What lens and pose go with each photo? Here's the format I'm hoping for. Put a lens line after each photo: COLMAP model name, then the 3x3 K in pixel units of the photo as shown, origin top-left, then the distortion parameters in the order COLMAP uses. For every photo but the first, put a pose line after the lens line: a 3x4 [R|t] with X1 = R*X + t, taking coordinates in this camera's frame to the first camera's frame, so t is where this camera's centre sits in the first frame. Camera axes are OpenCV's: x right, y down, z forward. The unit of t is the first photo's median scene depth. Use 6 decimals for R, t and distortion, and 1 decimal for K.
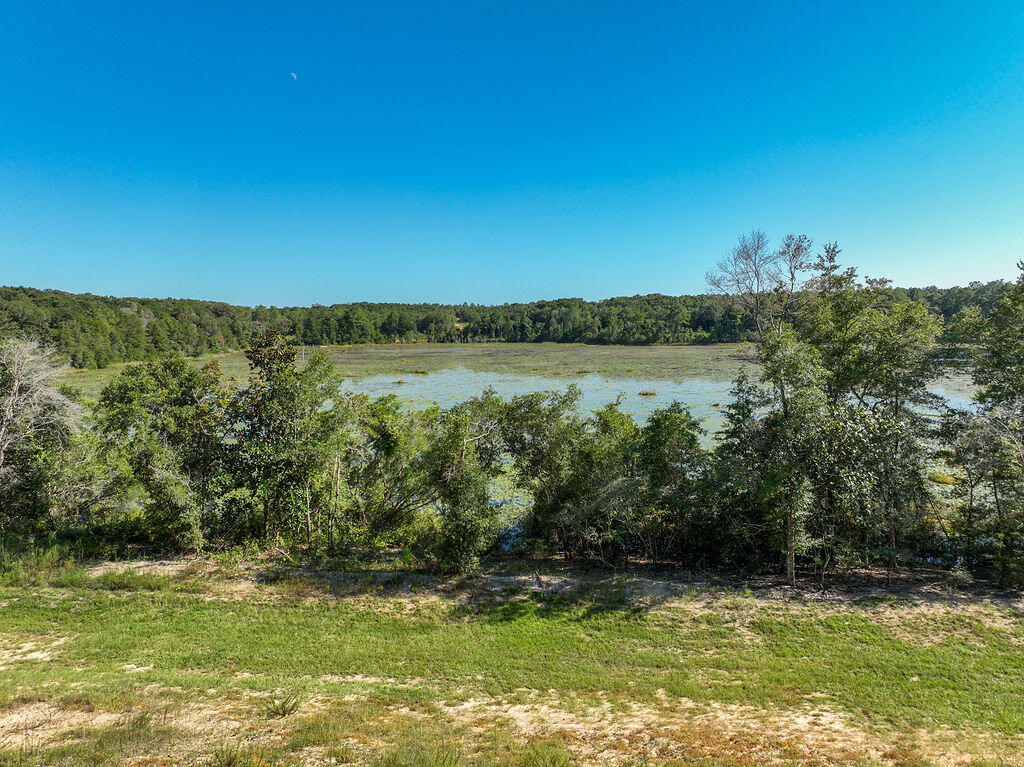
lens RADIAL K [[728.8, 0, 512.0], [0, 728.8, 383.5], [0, 0, 1]] dist [0.001432, 0.004970]
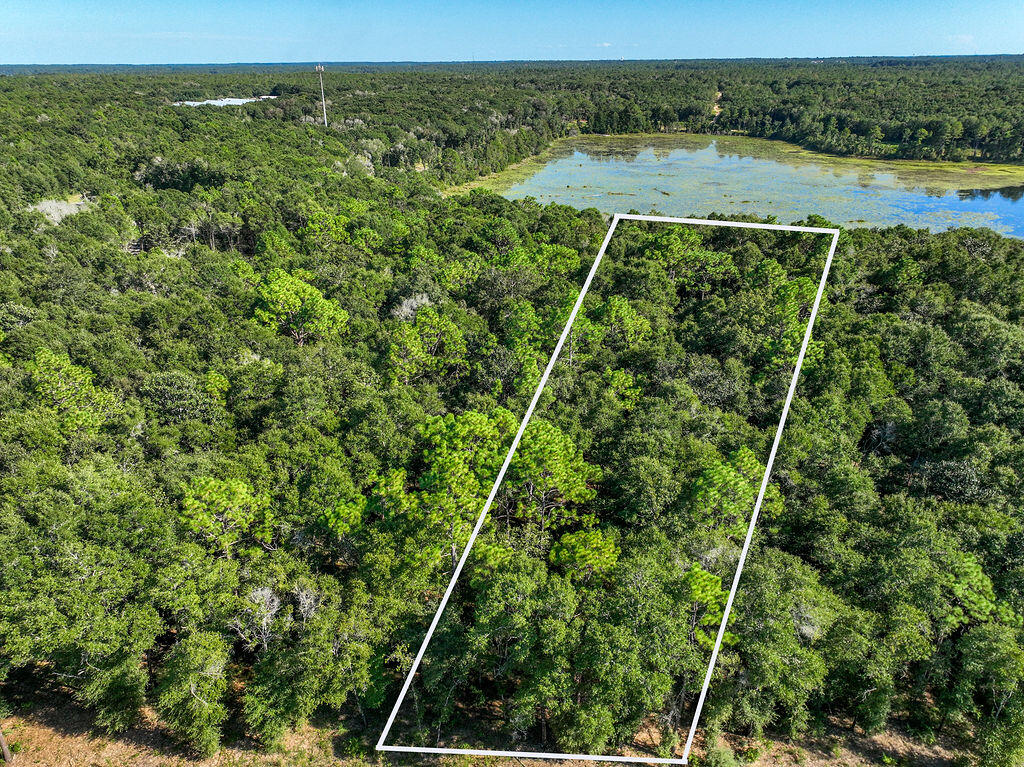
lens RADIAL K [[728.8, 0, 512.0], [0, 728.8, 383.5], [0, 0, 1]] dist [0.001432, 0.004970]
pose [[0.935817, 0.166994, -0.310417, 0.075585], [-0.053992, 0.938171, 0.341935, -0.066015], [0.348326, -0.303229, 0.886973, -0.405325]]
